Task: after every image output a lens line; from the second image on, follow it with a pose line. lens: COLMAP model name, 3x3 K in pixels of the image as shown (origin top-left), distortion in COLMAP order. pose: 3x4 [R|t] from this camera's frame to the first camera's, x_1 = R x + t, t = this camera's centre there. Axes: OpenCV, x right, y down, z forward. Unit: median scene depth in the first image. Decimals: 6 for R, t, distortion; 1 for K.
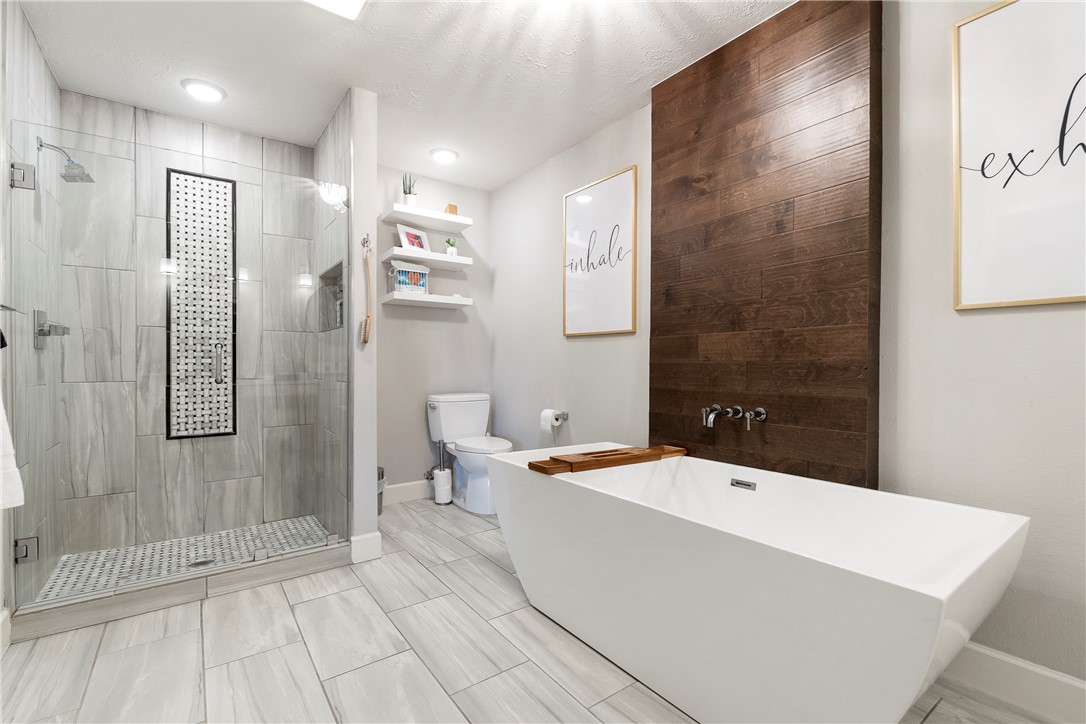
lens RADIAL K [[486.6, 0, 545.7], [0, 486.6, 364.2], [0, 0, 1]] dist [0.000596, -0.000013]
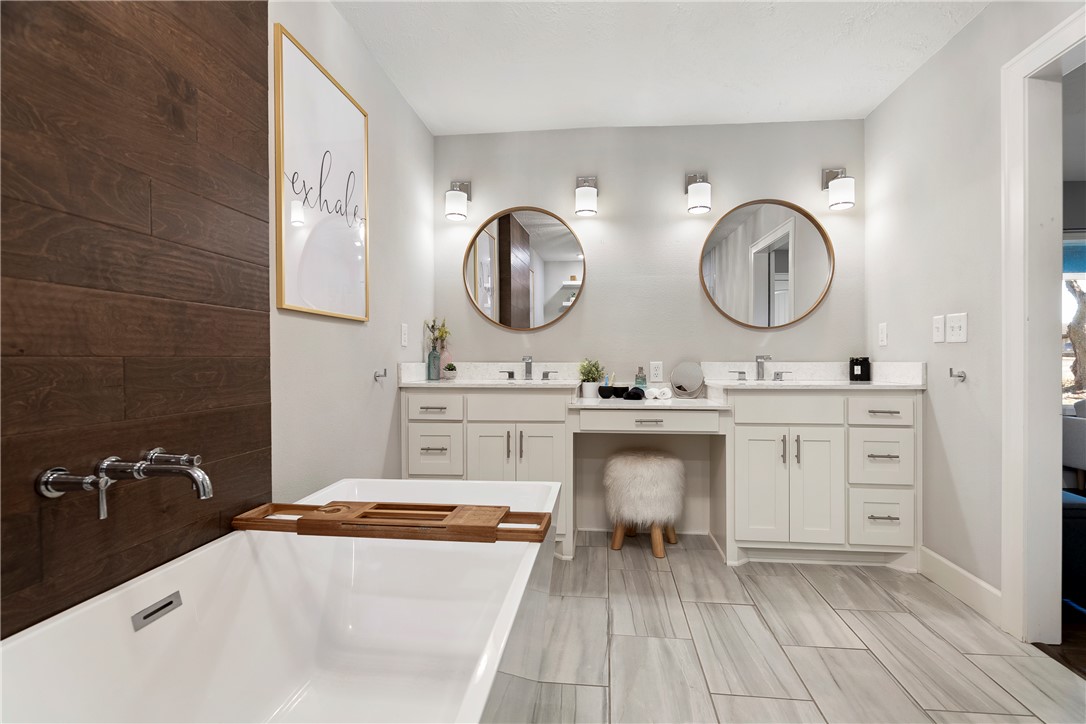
lens RADIAL K [[516.8, 0, 543.0], [0, 516.8, 362.0], [0, 0, 1]] dist [-0.000436, -0.000135]
pose [[-0.732753, 0.000527, 0.680495, -0.236770], [0.006258, 0.999963, 0.005965, -0.001585], [-0.680466, 0.008629, -0.732728, 1.156809]]
